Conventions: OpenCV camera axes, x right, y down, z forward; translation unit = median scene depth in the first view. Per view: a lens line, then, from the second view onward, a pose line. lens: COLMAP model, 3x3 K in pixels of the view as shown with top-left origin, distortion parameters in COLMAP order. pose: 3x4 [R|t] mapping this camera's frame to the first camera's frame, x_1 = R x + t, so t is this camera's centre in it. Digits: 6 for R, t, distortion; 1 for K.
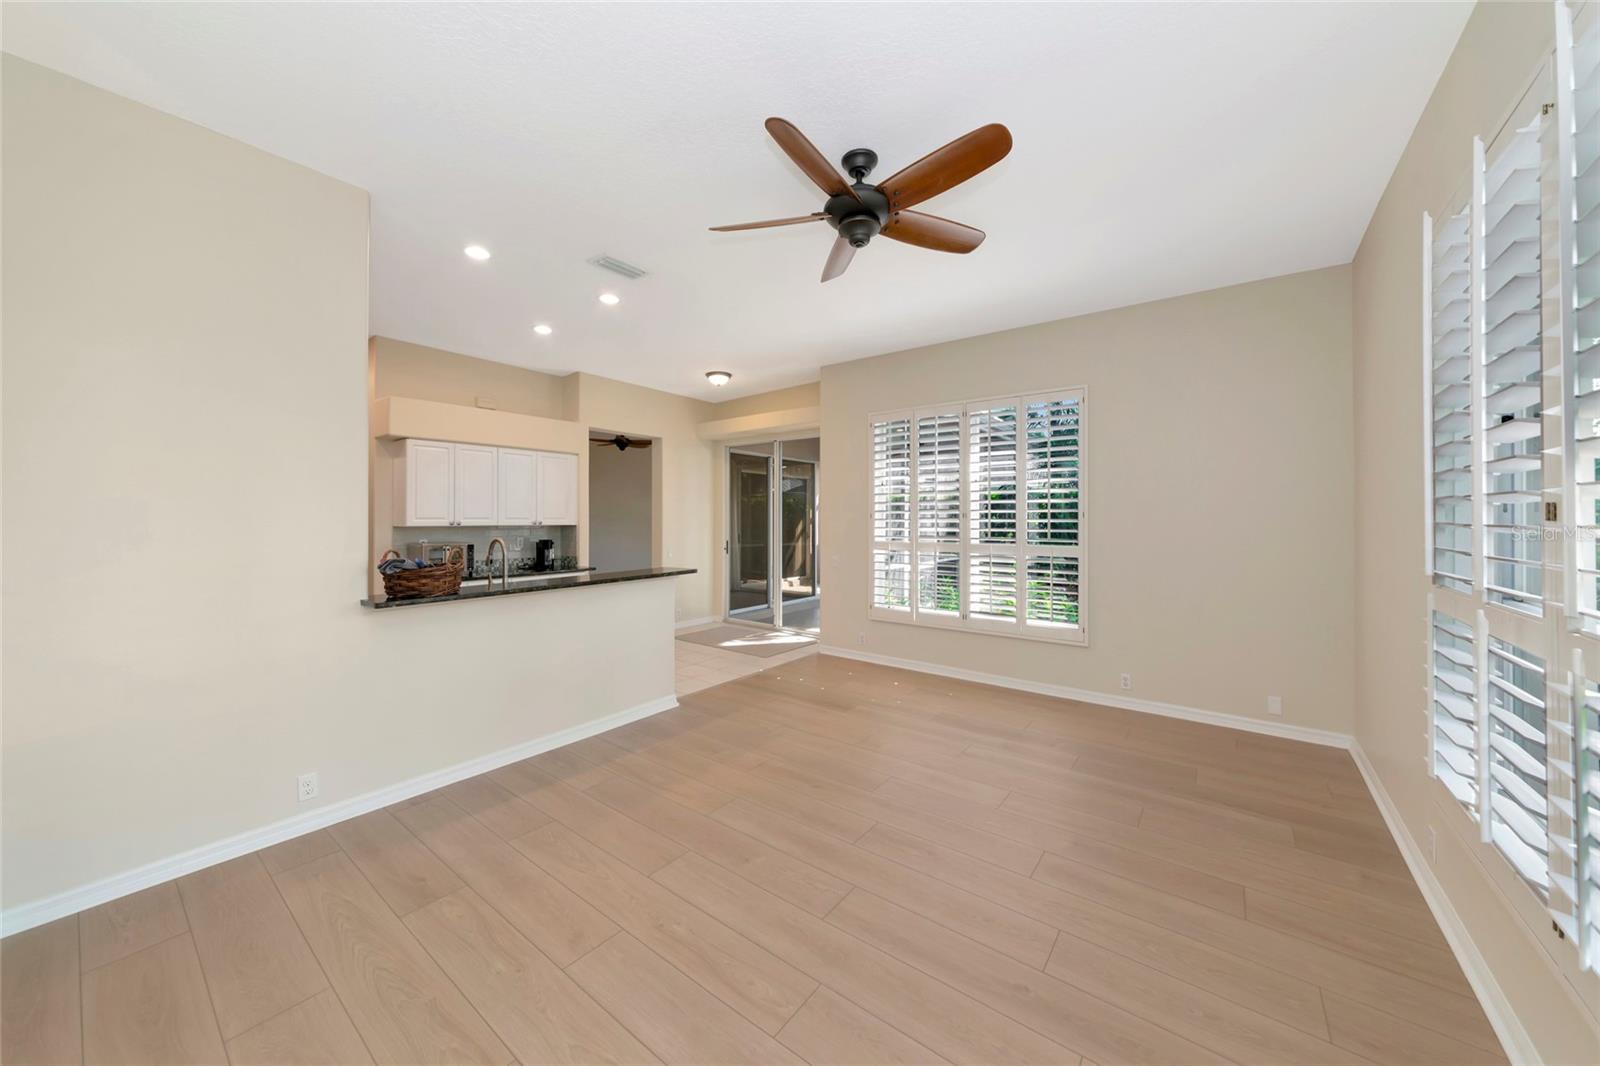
lens RADIAL K [[562.7, 0, 786.9], [0, 562.7, 521.9], [0, 0, 1]] dist [0.000082, -0.000157]
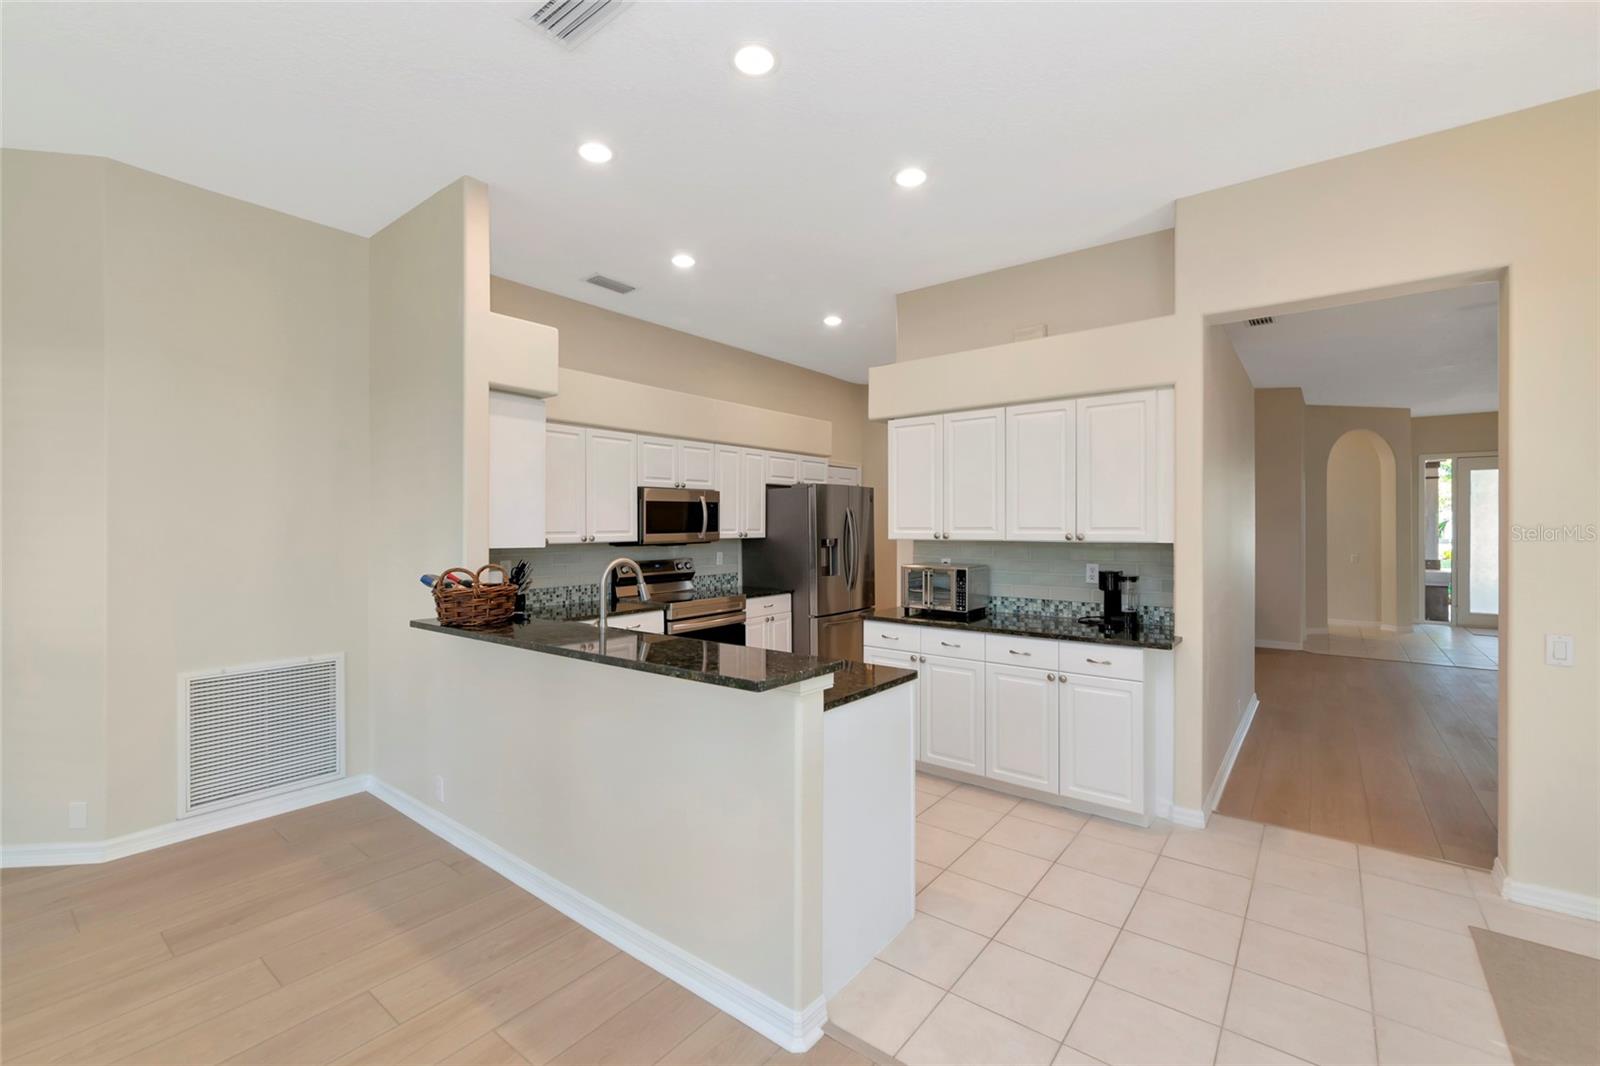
lens RADIAL K [[673.6, 0, 799.8], [0, 673.6, 529.8], [0, 0, 1]] dist [0.001420, 0.000432]
pose [[-0.000498, -0.001347, -0.999999, 0.217221], [-0.003443, 0.999993, -0.001346, -0.003766], [0.999994, 0.003442, -0.000502, 0.923607]]
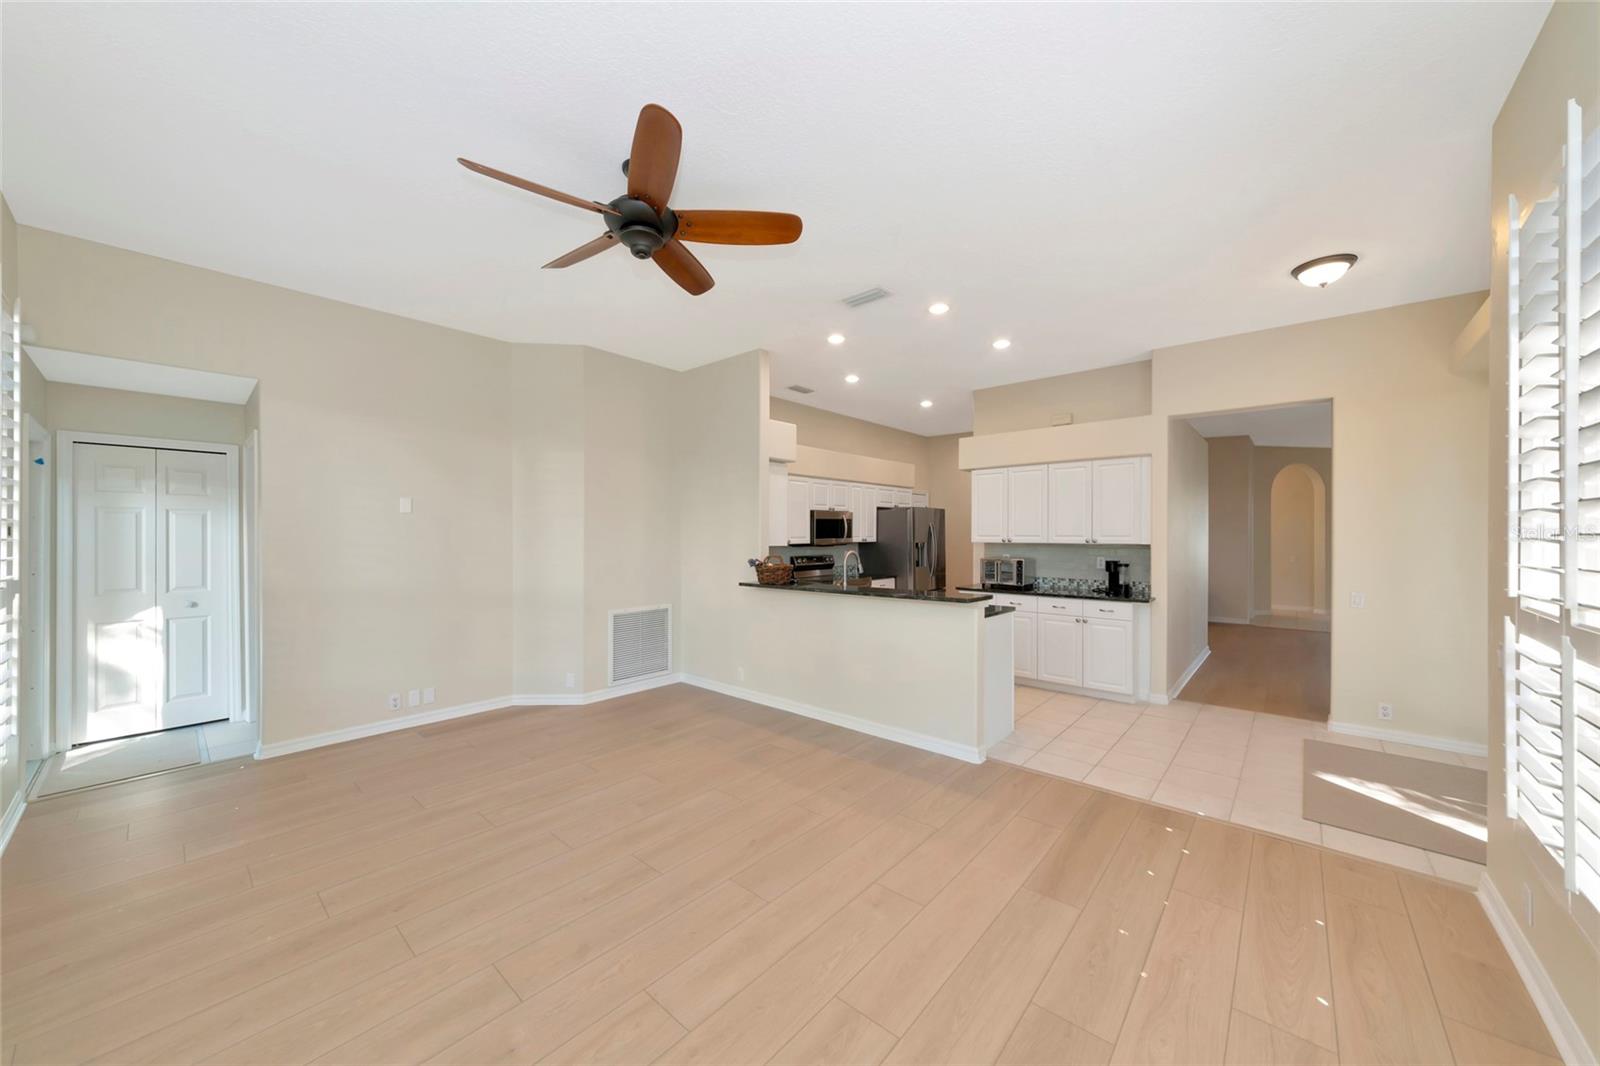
lens RADIAL K [[562.7, 0, 792.6], [0, 562.7, 539.4], [0, 0, 1]] dist [0.000082, -0.000157]
pose [[-0.066836, 0.001105, -0.997763, 0.591888], [-0.005563, 0.999983, 0.001481, 0.000976], [0.997748, 0.005649, -0.066829, 0.724956]]
